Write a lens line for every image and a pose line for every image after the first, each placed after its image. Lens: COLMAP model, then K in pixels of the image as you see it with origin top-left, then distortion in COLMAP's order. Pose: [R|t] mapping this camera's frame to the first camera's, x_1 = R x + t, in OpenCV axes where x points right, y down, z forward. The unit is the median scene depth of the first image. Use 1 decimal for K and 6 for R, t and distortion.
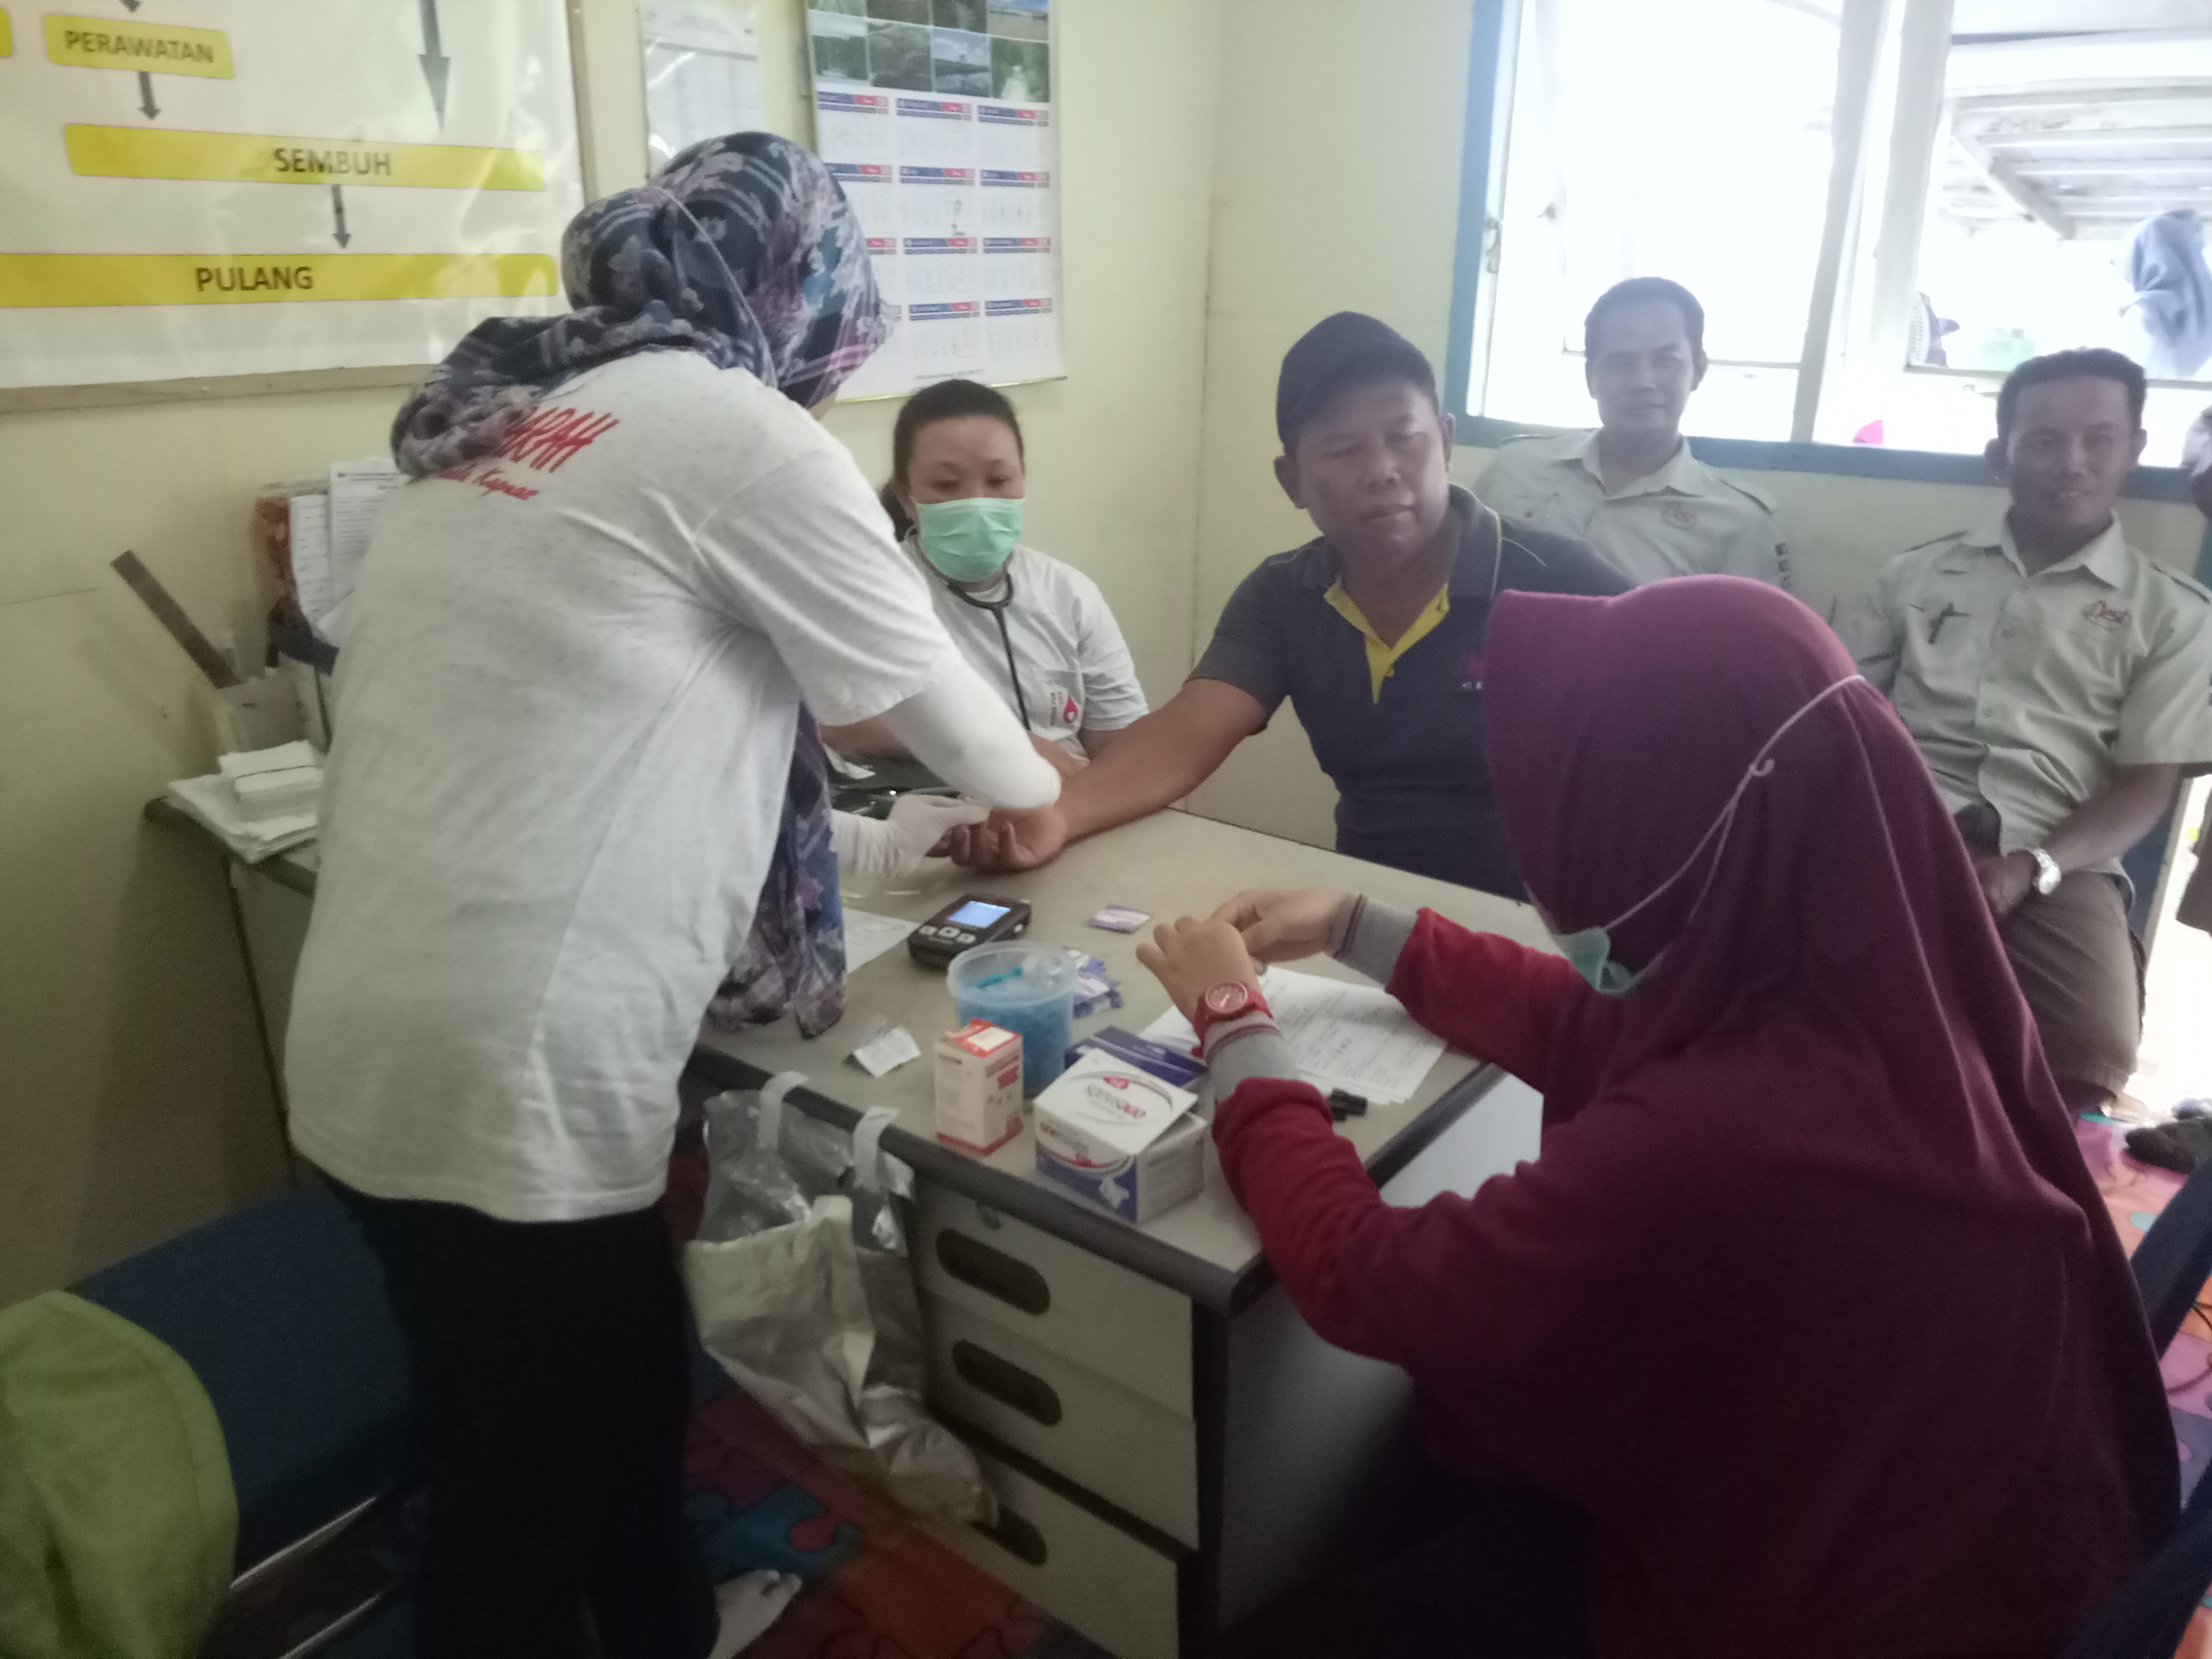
lens RADIAL K [[1621.1, 0, 1106.1], [0, 1621.1, 831.6], [0, 0, 1]] dist [0.000381, 0.002671]
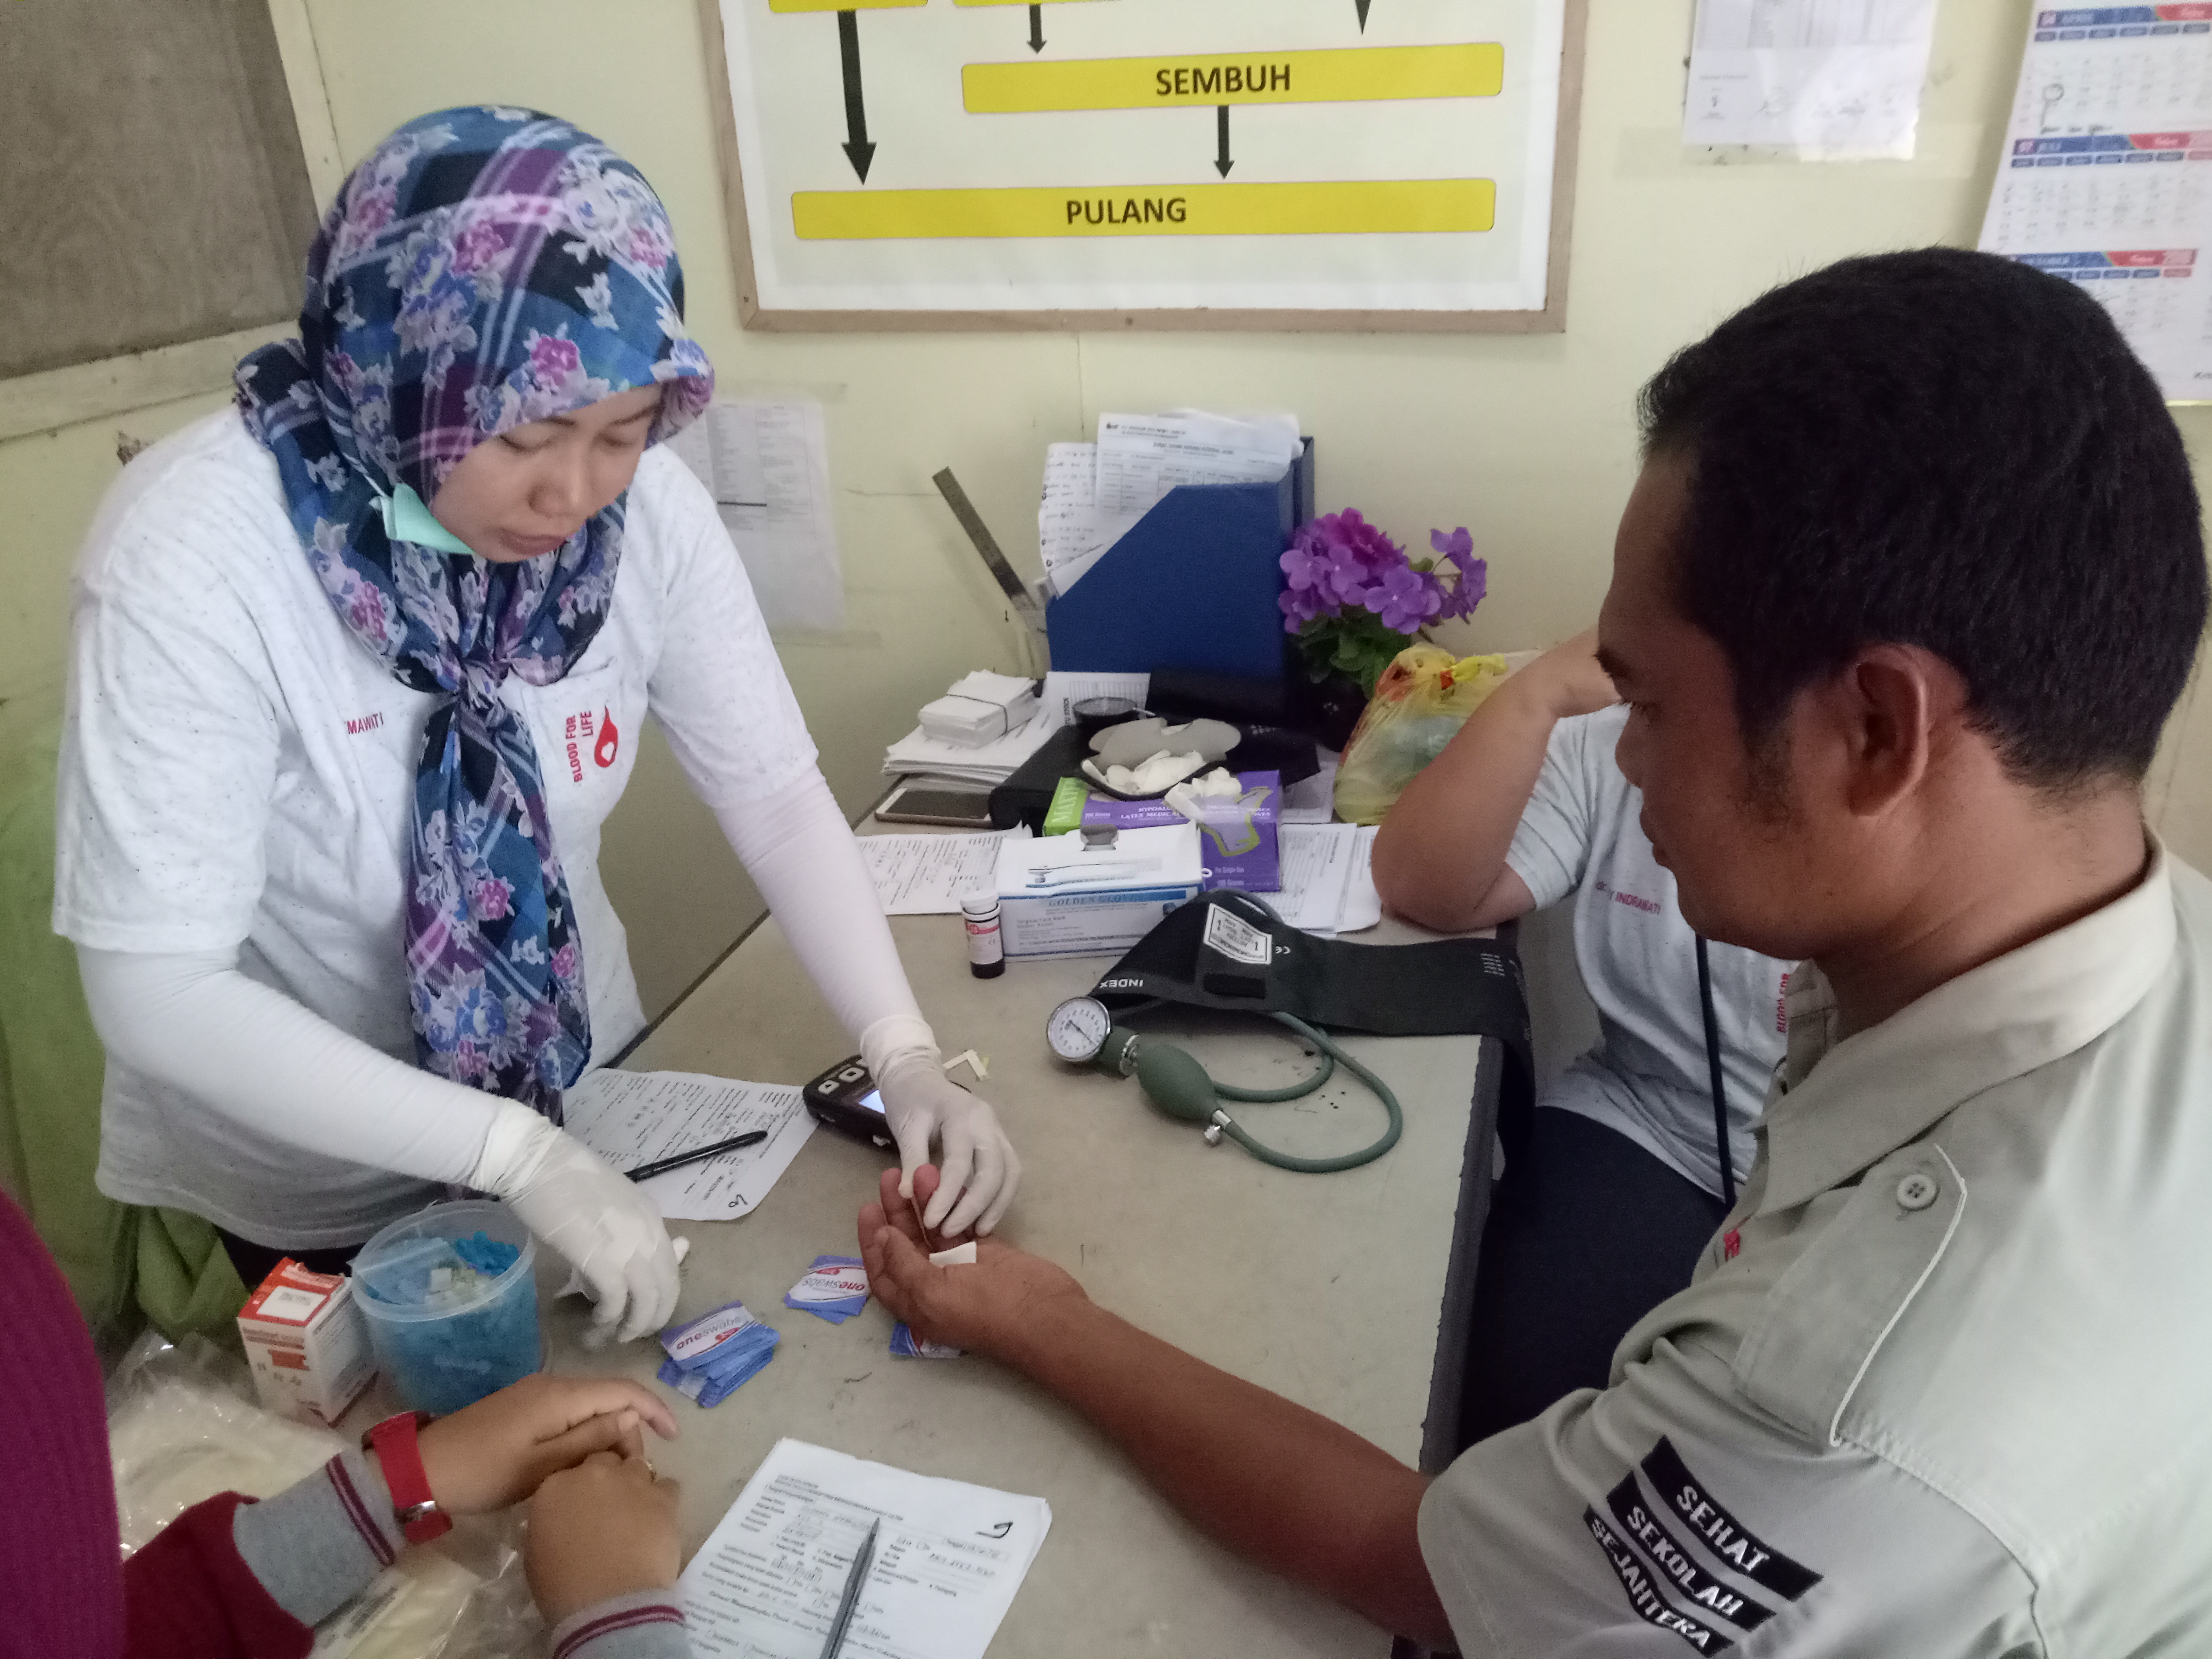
lens RADIAL K [[1483.7, 0, 1105.5], [0, 1483.7, 823.9], [0, 0, 1]] dist [-0.034657, -0.000297]
pose [[0.356567, 0.394243, -0.847014, 0.356347], [-0.283294, 0.909546, 0.304091, -0.274303], [0.890283, 0.131526, 0.436001, 0.658957]]
